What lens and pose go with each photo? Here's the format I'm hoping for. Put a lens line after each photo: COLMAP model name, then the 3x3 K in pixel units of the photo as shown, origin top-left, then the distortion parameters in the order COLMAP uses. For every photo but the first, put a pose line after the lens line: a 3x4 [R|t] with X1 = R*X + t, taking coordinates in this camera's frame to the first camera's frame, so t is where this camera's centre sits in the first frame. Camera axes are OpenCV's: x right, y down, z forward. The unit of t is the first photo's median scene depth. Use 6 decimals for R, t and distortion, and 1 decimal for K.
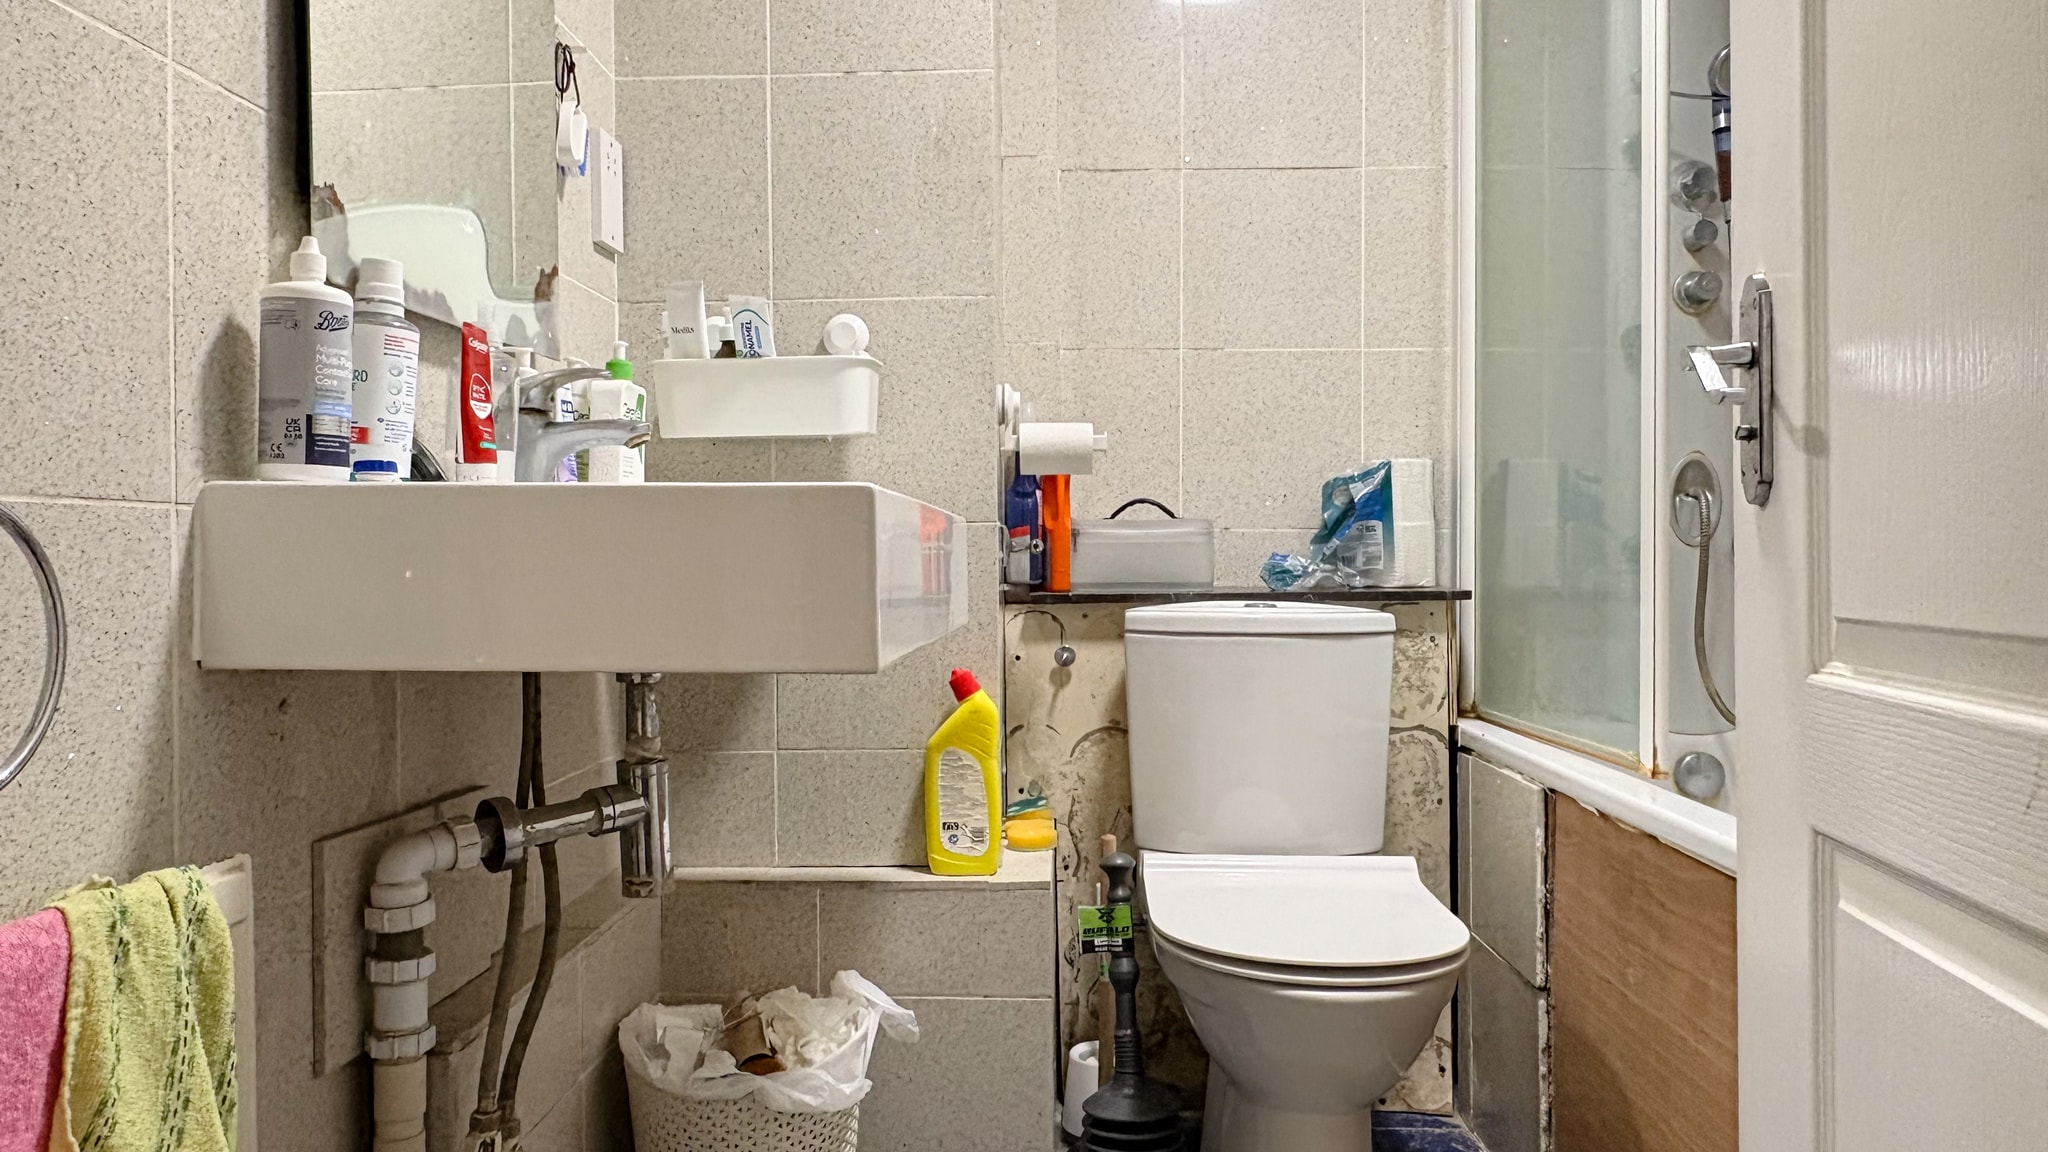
lens RADIAL K [[1388.3, 0, 1024.0], [0, 1388.3, 576.0], [0, 0, 1]] dist [0.003012, 0.001512]
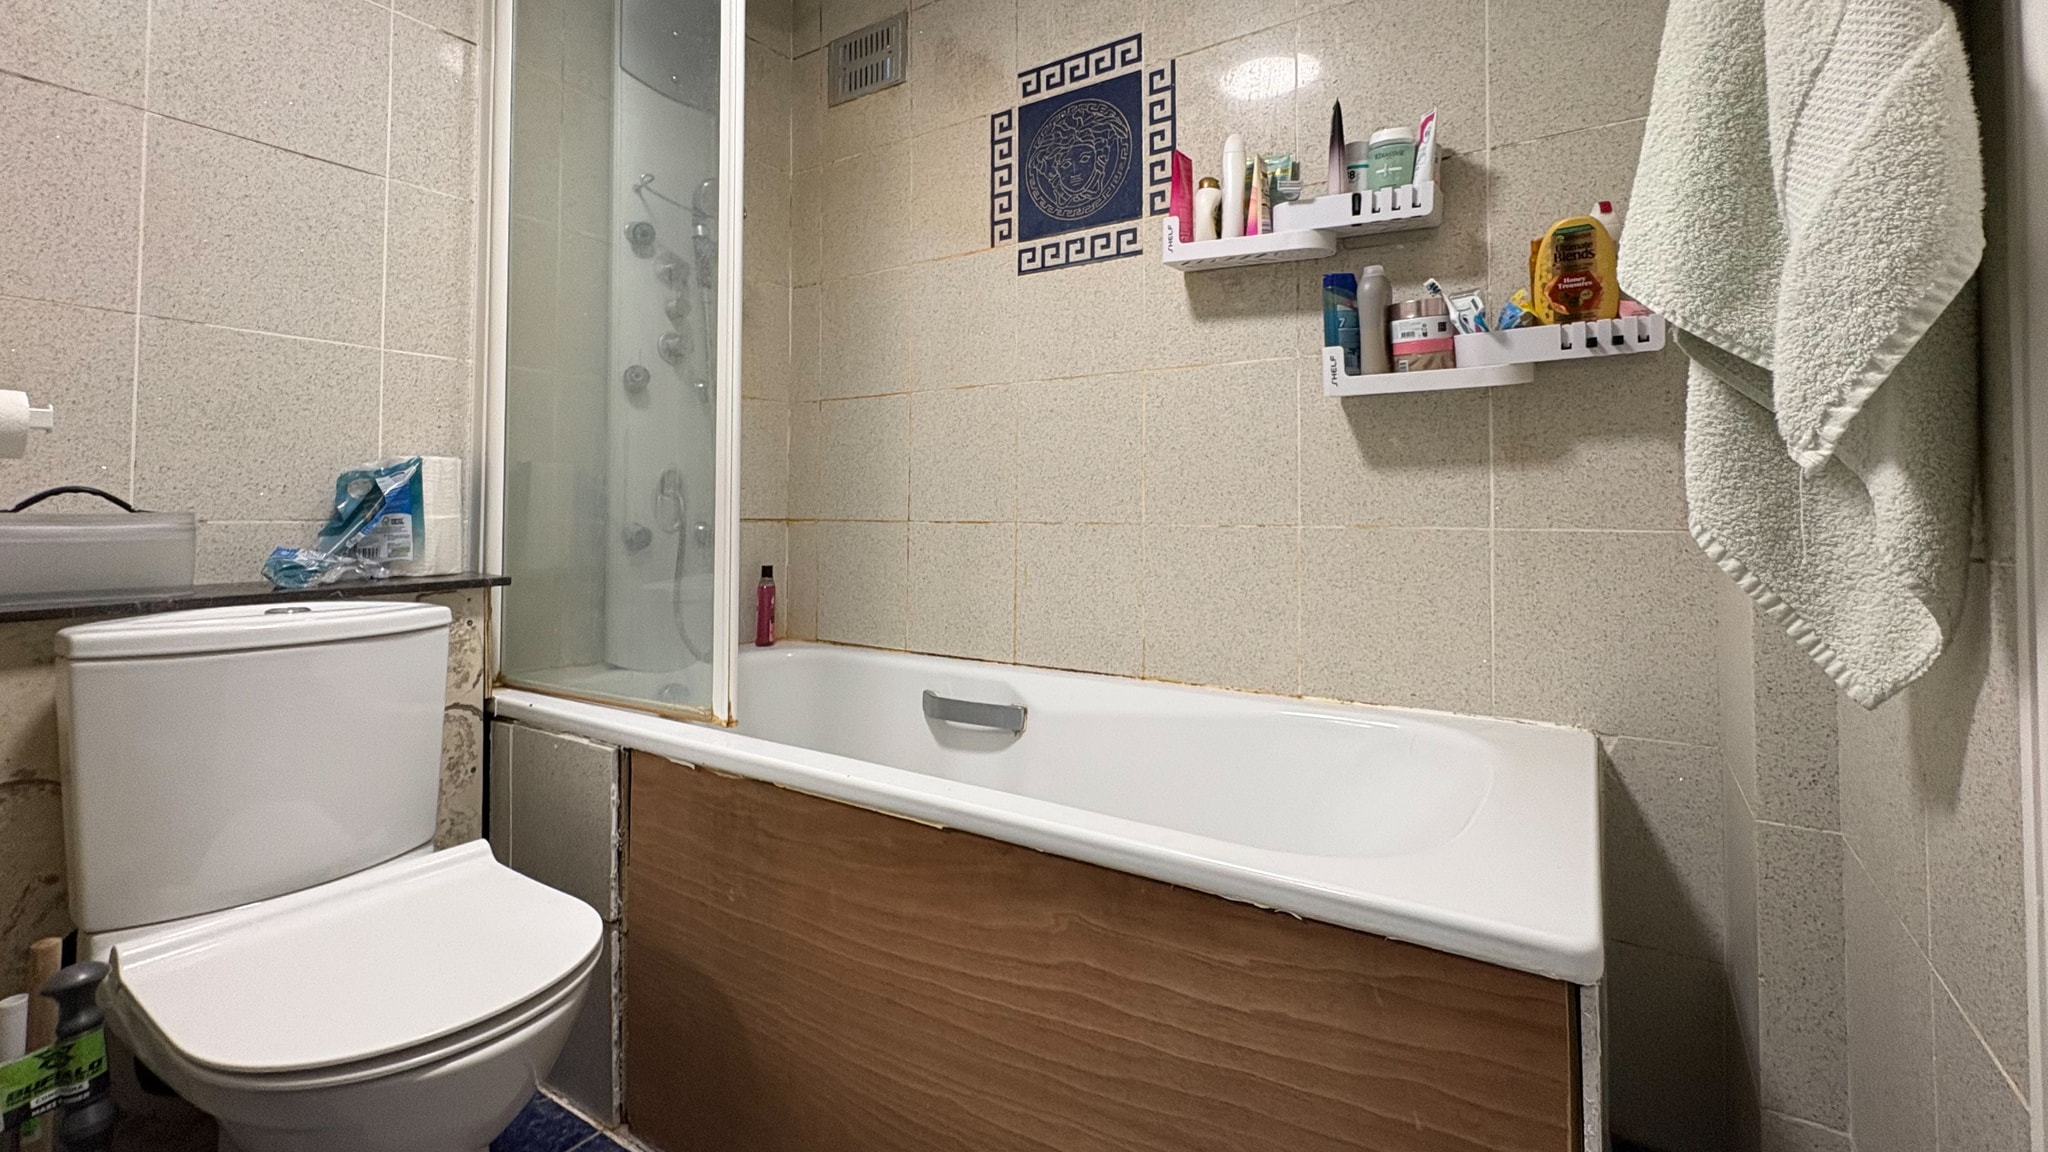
lens RADIAL K [[851.6, 0, 1027.3], [0, 851.6, 490.7], [0, 0, 1]] dist [-0.002155, -0.000335]
pose [[0.507967, 0.022248, 0.861089, -0.062771], [0.011914, 0.999389, -0.032850, -0.031282], [-0.861294, 0.026946, 0.507392, 0.273340]]
